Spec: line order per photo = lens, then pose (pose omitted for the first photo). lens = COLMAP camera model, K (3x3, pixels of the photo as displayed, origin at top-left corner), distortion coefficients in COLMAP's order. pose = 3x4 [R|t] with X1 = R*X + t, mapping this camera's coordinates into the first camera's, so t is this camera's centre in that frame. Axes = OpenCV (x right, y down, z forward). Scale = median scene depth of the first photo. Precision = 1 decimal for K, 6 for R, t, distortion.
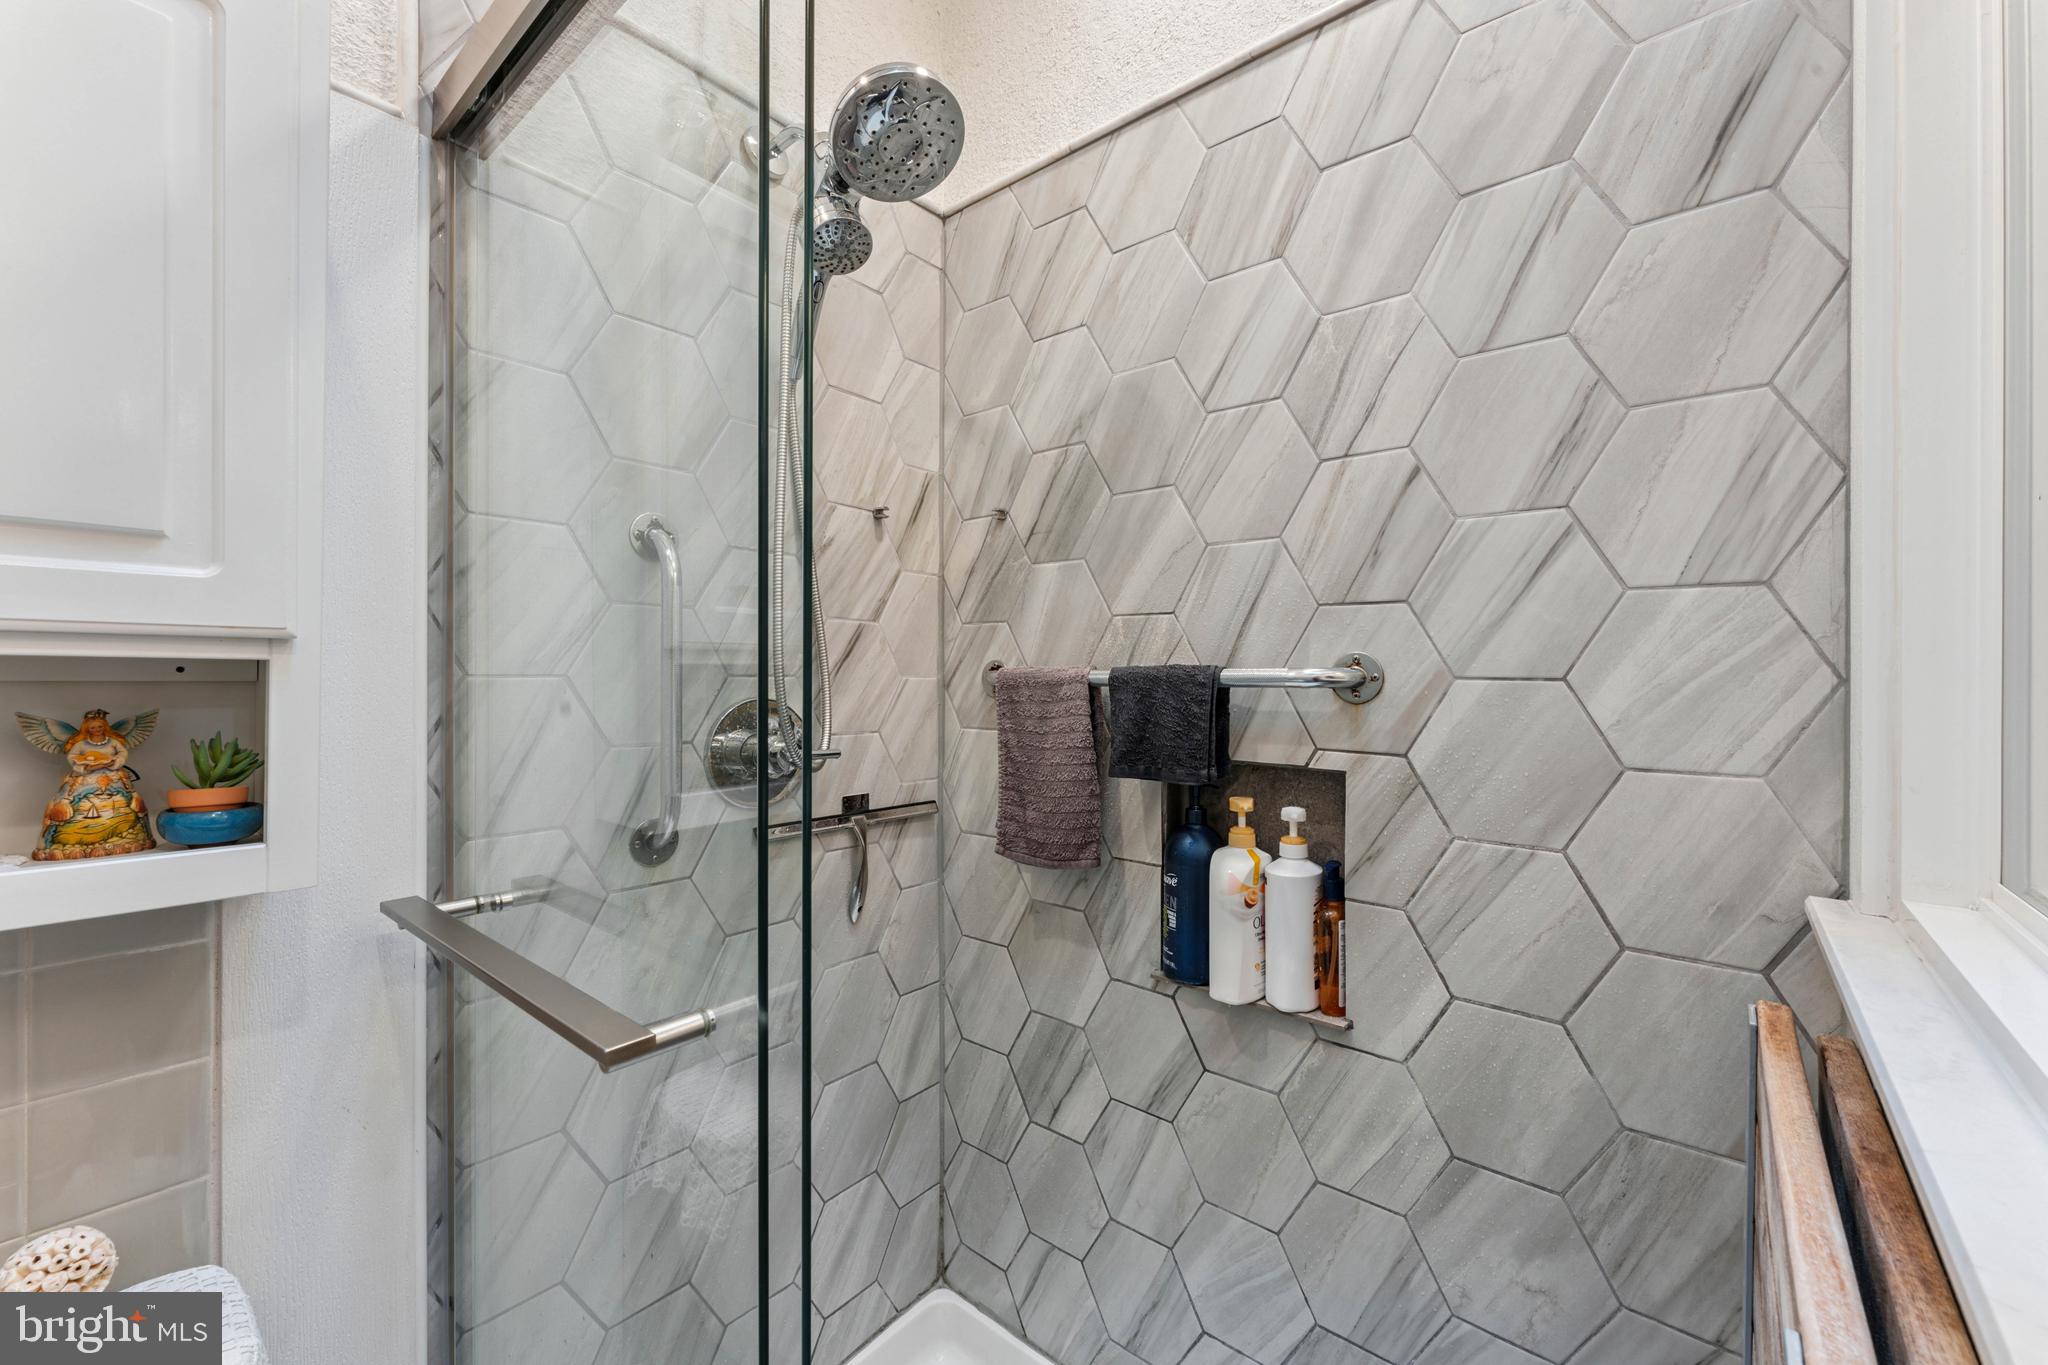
lens RADIAL K [[819.0, 0, 1020.1], [0, 819.0, 673.8], [0, 0, 1]] dist [-0.002749, 0.000449]
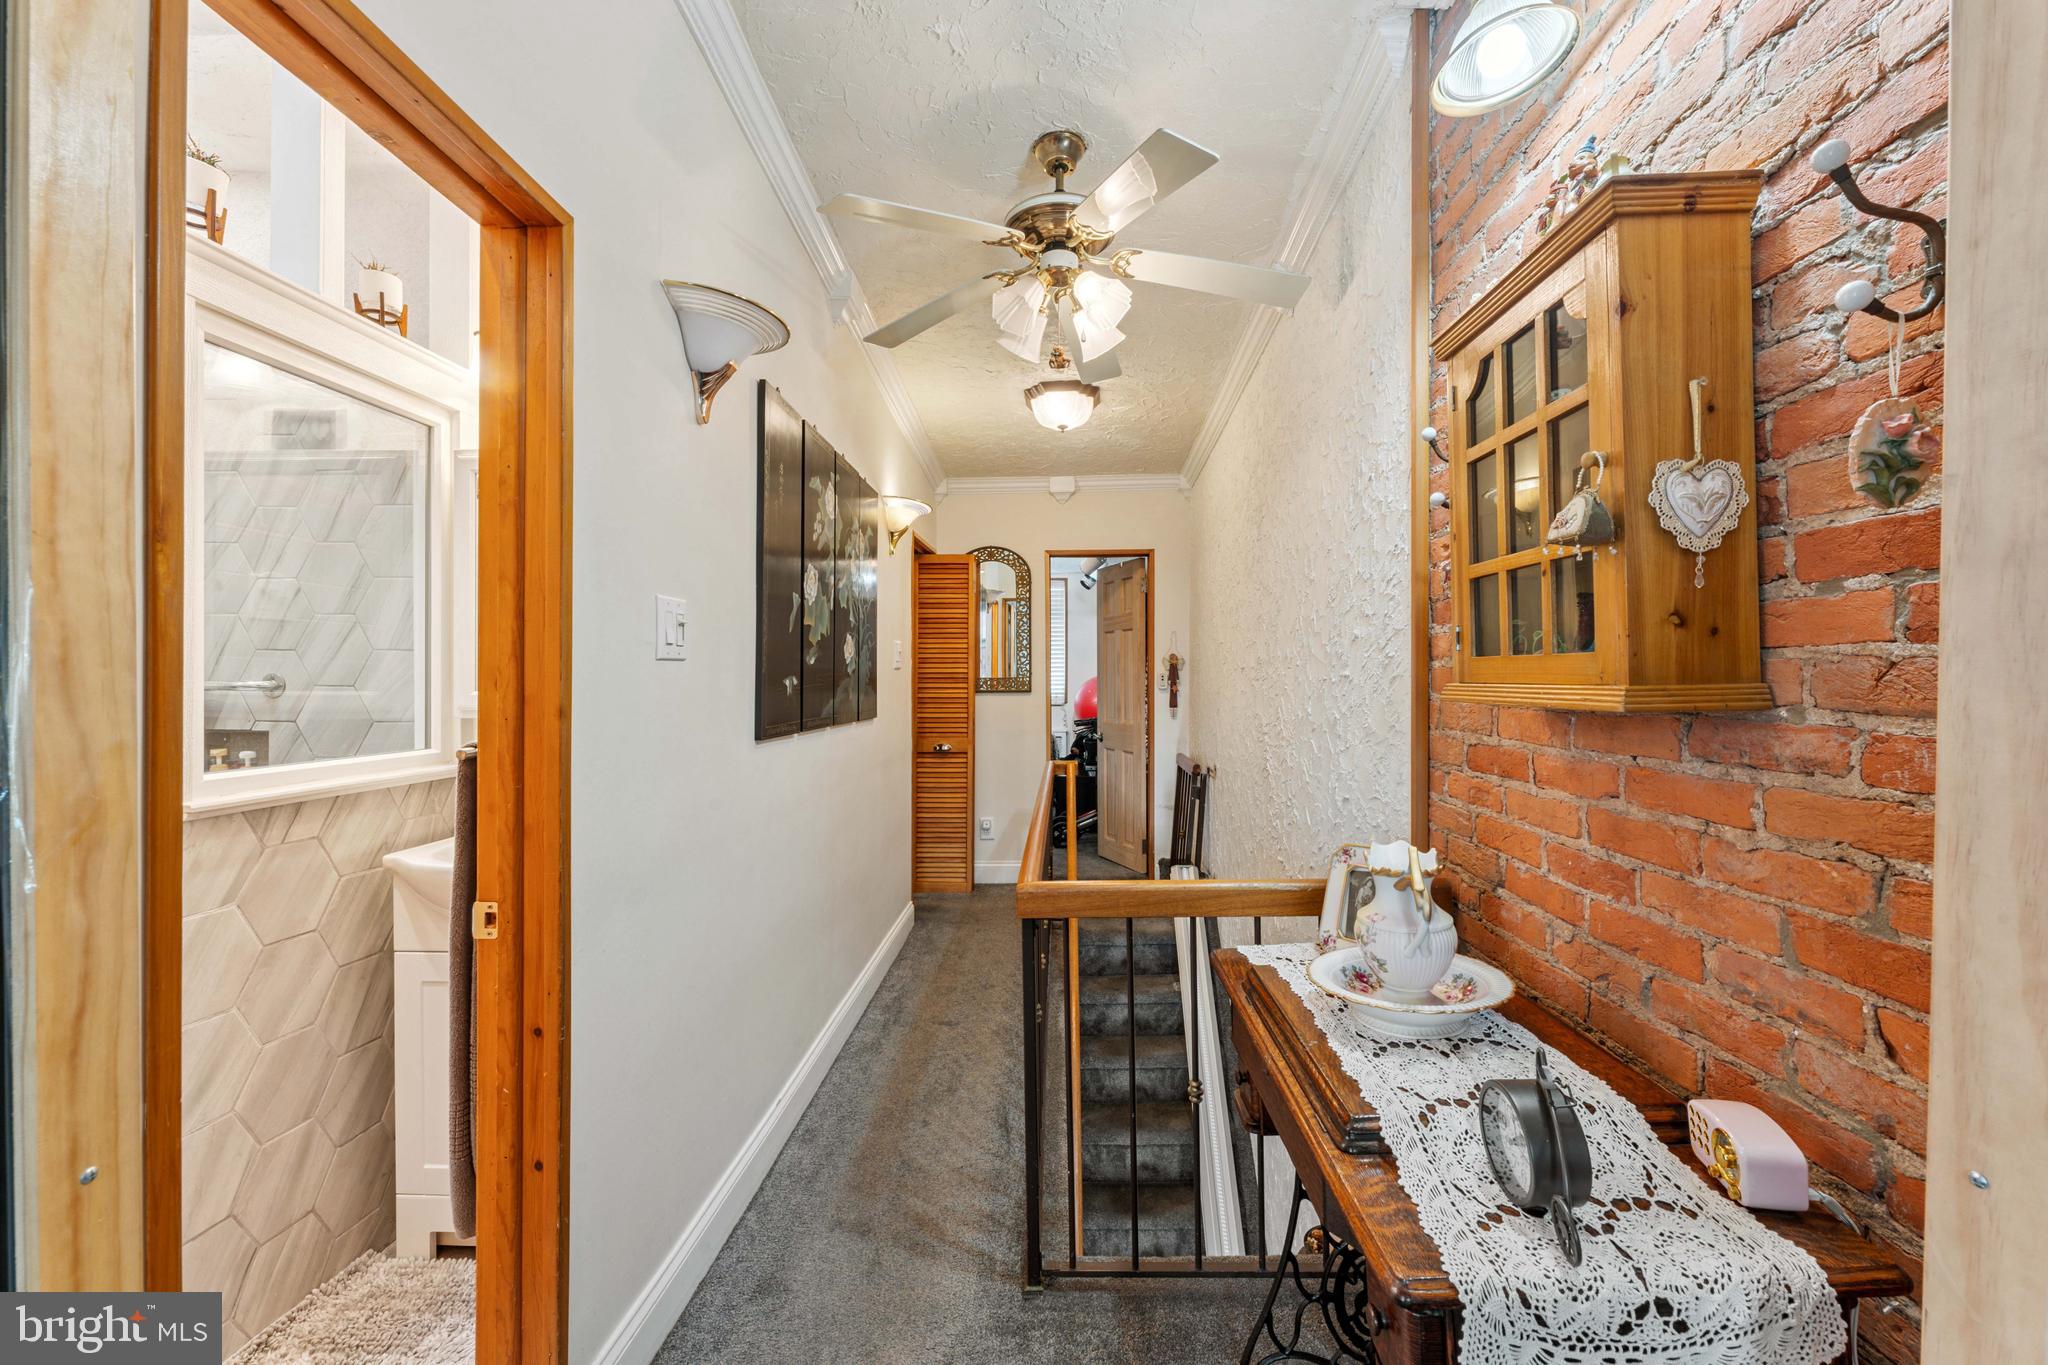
lens RADIAL K [[819.0, 0, 1030.4], [0, 819.0, 675.8], [0, 0, 1]] dist [-0.002749, 0.000449]
pose [[0.787873, -0.003583, 0.615827, 0.704205], [0.002571, 0.999993, 0.002528, -0.021609], [-0.615832, -0.000409, 0.787877, -1.977663]]
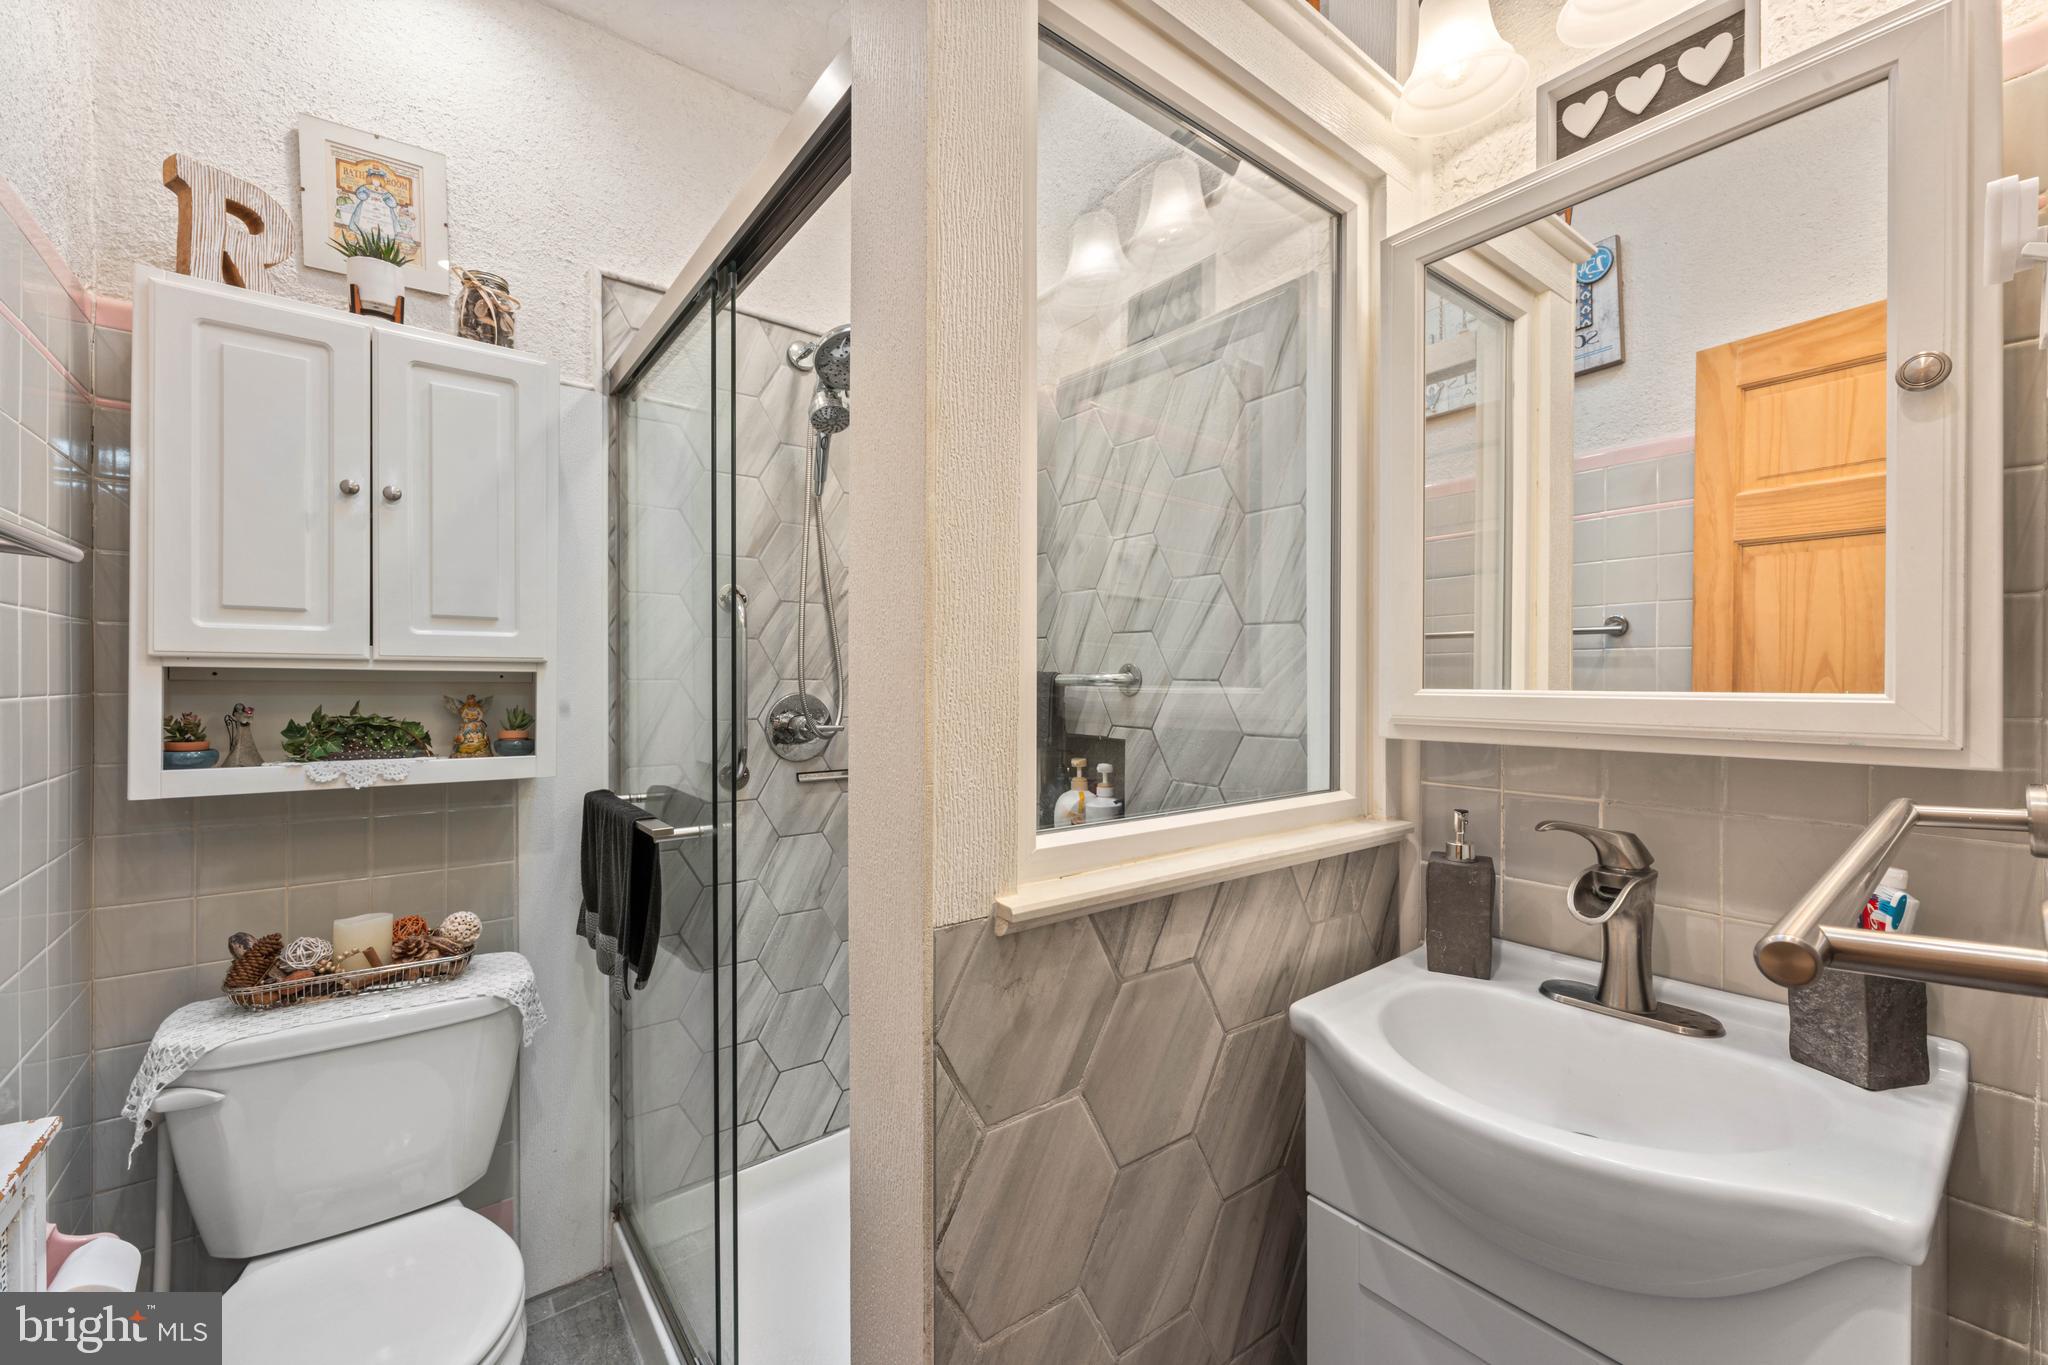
lens RADIAL K [[819.0, 0, 1019.9], [0, 819.0, 682.8], [0, 0, 1]] dist [-0.002749, 0.000449]
pose [[0.977665, -0.002480, -0.210156, 0.582089], [0.002952, 0.999994, 0.001928, 0.008242], [0.210150, -0.002505, 0.977666, -0.628022]]
